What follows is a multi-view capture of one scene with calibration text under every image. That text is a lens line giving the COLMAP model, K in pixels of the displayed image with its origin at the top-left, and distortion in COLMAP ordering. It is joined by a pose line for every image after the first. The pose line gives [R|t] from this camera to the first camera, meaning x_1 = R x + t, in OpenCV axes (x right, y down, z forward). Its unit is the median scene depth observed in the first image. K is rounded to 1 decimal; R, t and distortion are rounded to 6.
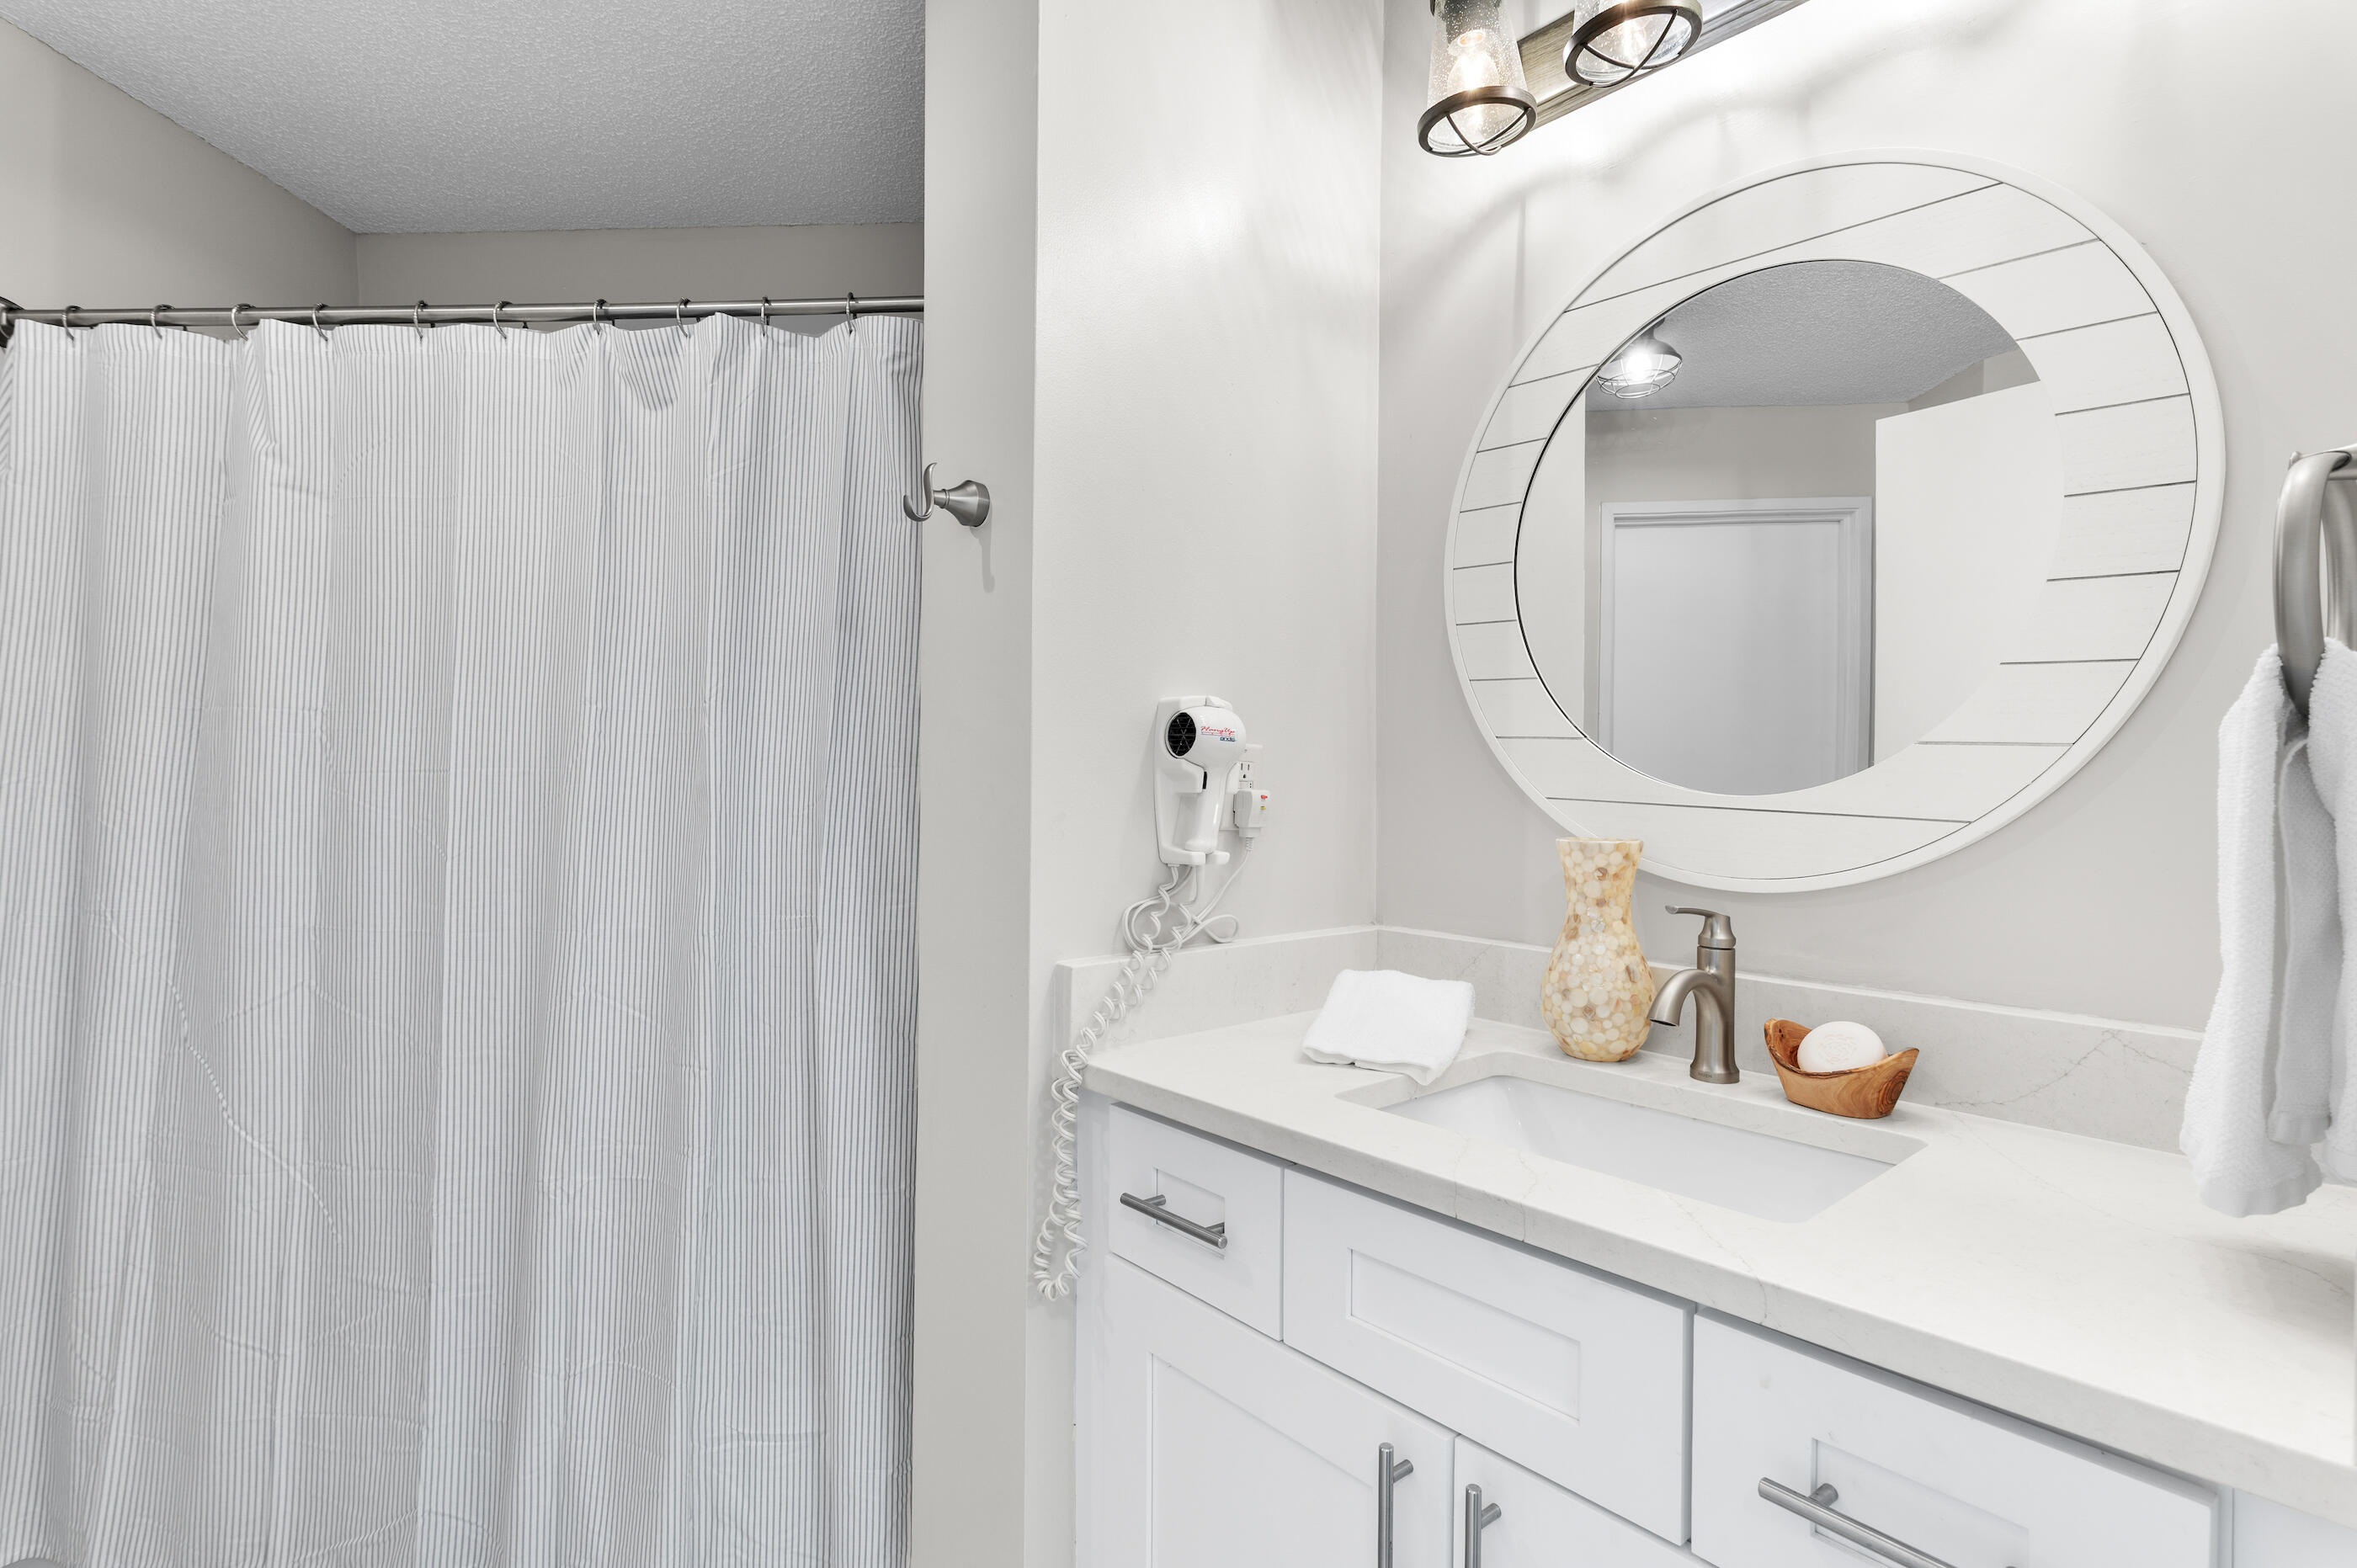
lens RADIAL K [[1168.7, 0, 1178.5], [0, 1168.7, 784.0], [0, 0, 1]] dist [0.001912, -0.000532]
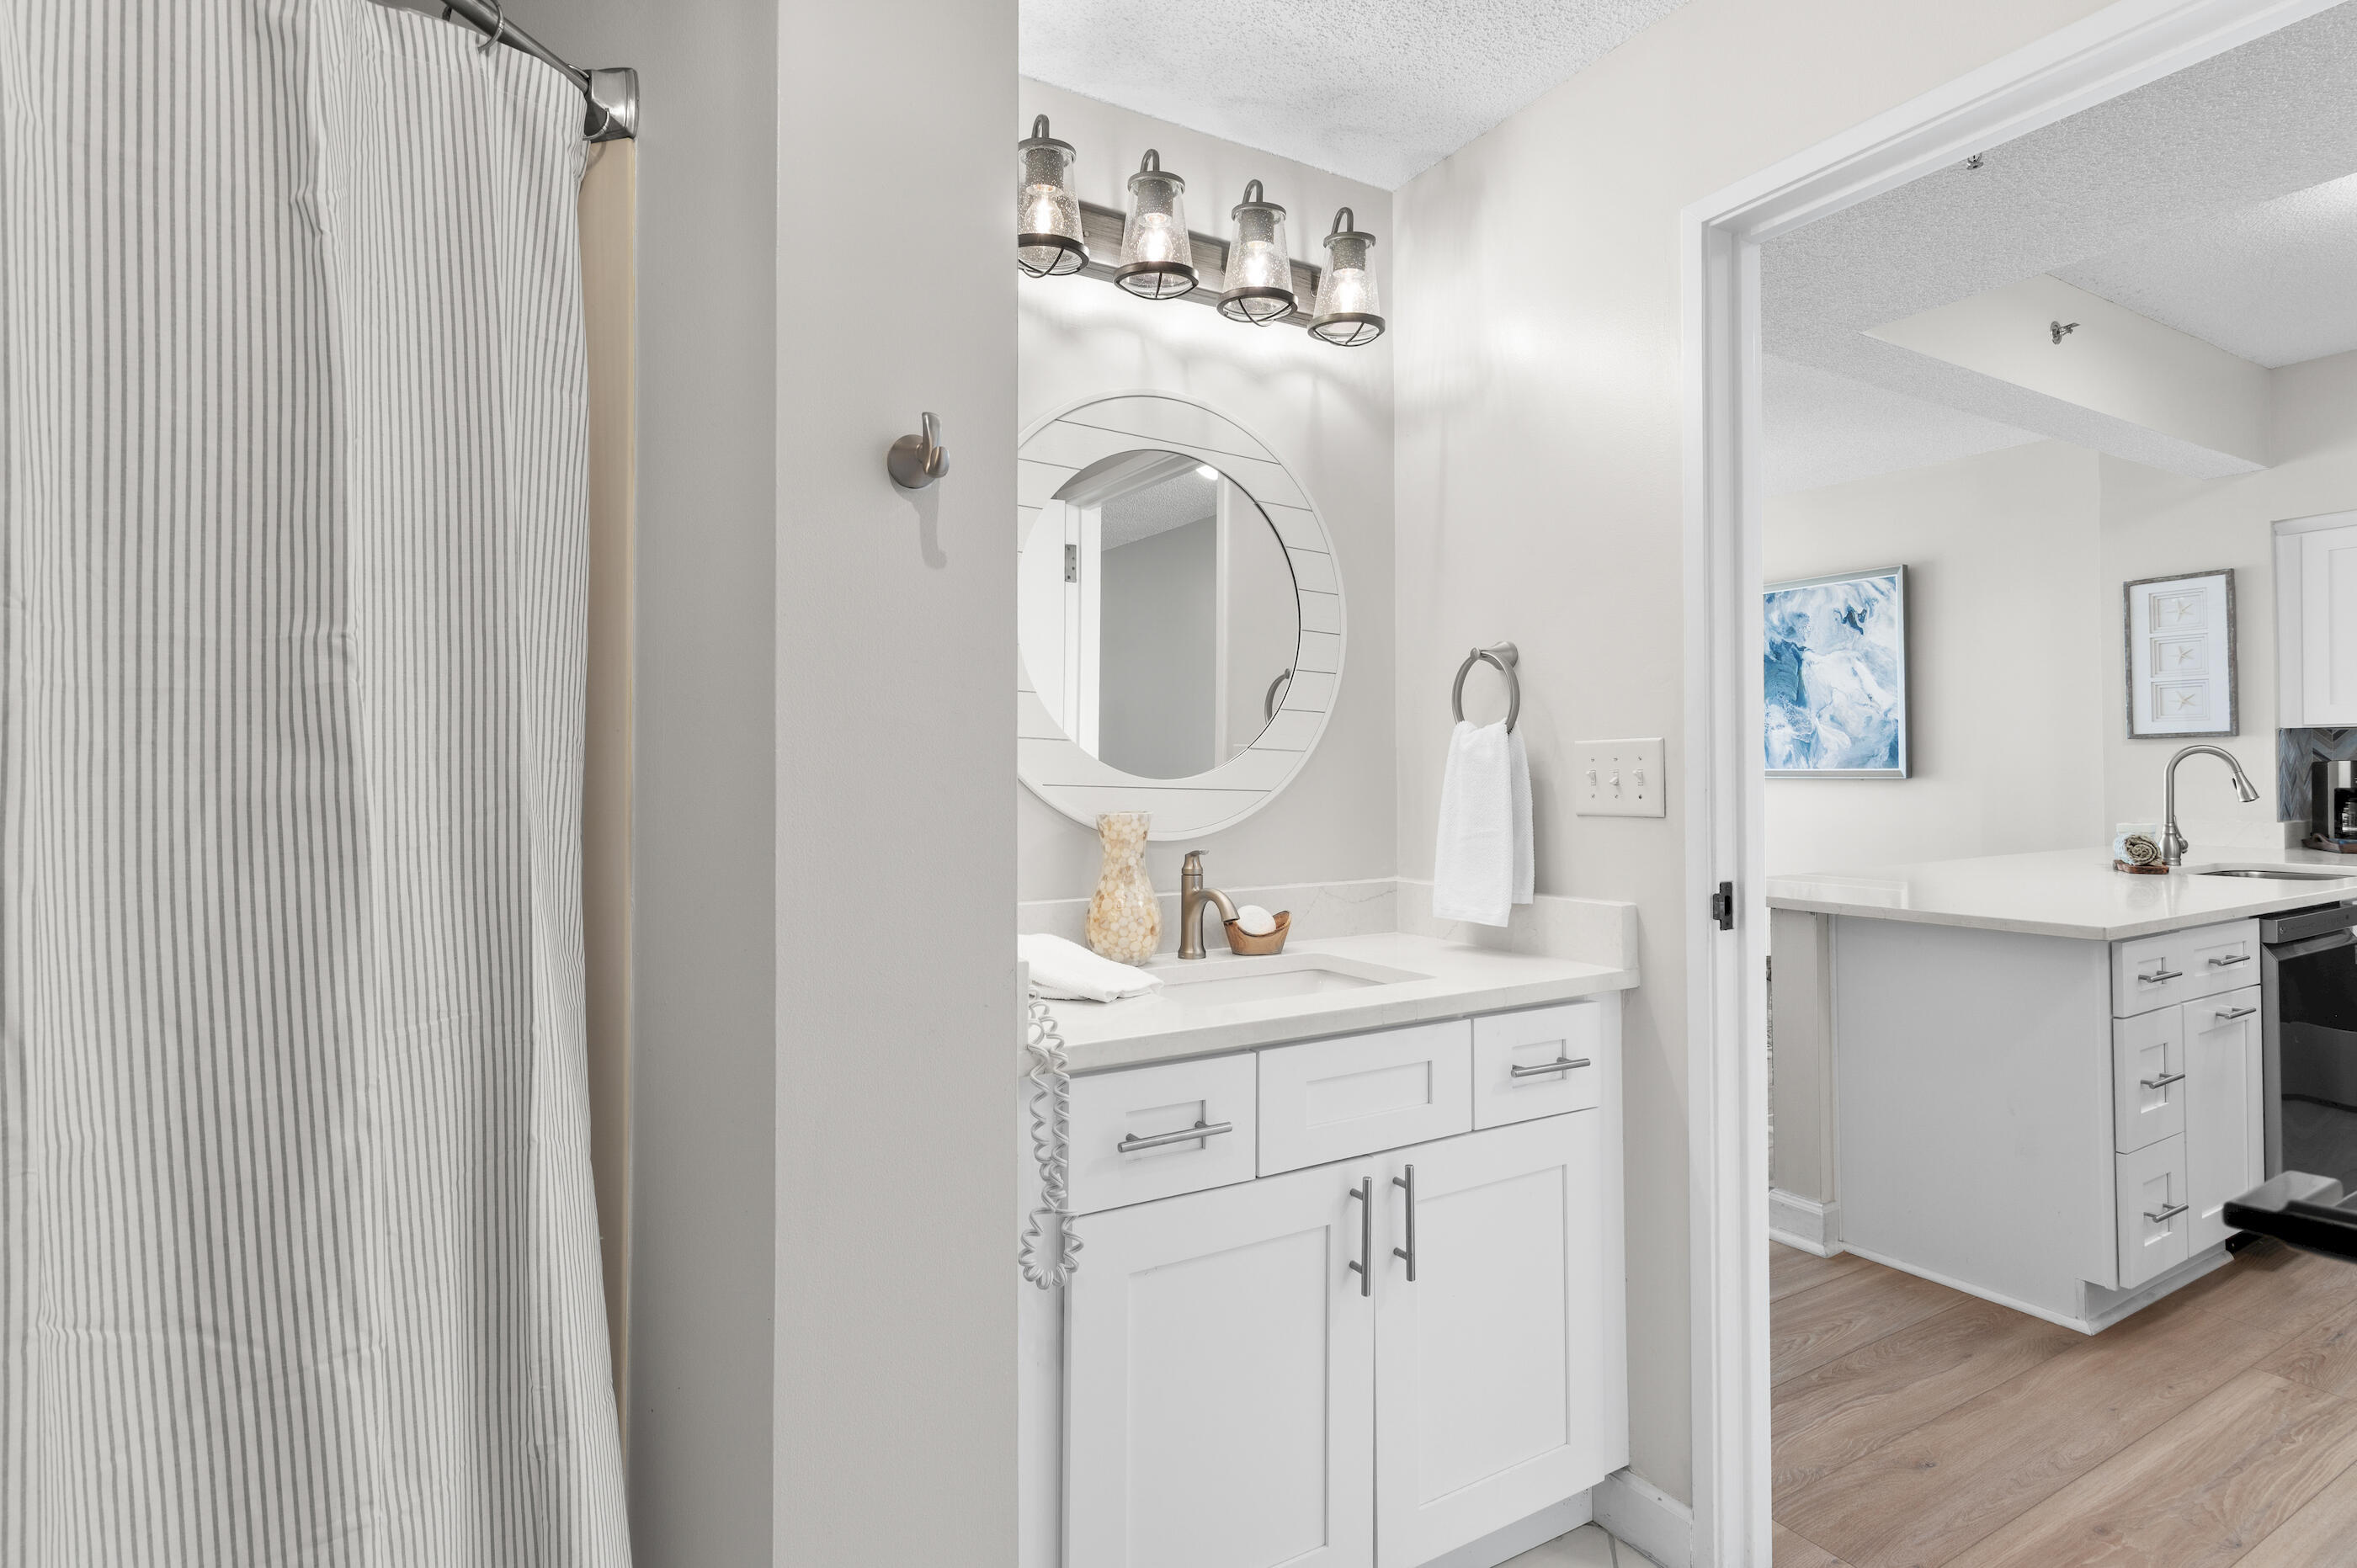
lens RADIAL K [[1168.7, 0, 1178.5], [0, 1168.7, 784.0], [0, 0, 1]] dist [0.001912, -0.000532]
pose [[0.186034, -0.018534, 0.982368, -1.134876], [0.015110, 0.999758, 0.016001, -0.011763], [-0.982427, 0.011867, 0.186269, 0.732977]]
